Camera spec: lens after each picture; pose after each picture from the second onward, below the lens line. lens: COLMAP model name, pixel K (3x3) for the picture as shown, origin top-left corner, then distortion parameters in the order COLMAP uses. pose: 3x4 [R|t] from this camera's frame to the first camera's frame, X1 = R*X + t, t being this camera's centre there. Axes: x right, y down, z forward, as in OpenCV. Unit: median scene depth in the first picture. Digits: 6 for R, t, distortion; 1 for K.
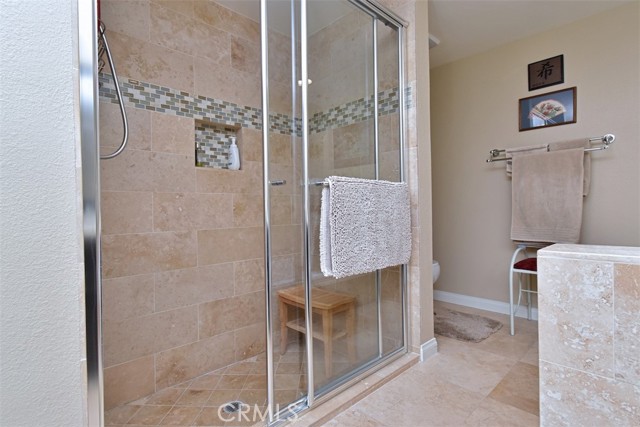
lens RADIAL K [[277.4, 0, 320.0], [0, 277.4, 213.5], [0, 0, 1]] dist [-0.001417, 0.000002]
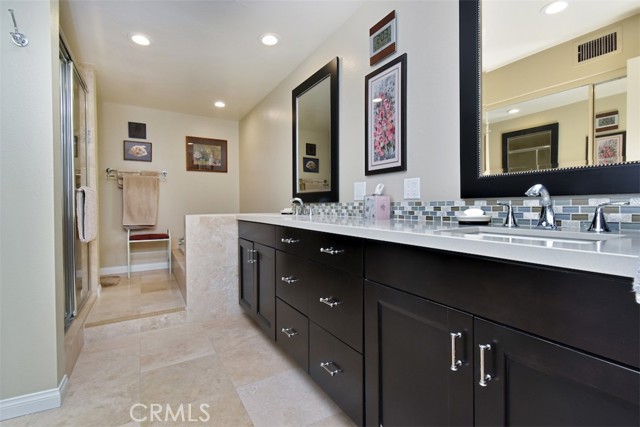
lens RADIAL K [[293.1, 0, 321.7], [0, 293.1, 207.6], [0, 0, 1]] dist [-0.000478, 0.000021]
pose [[0.143430, 0.009575, 0.989614, -0.916938], [0.012287, 0.999859, -0.011455, 0.025103], [-0.989584, 0.013803, 0.143292, -0.455500]]
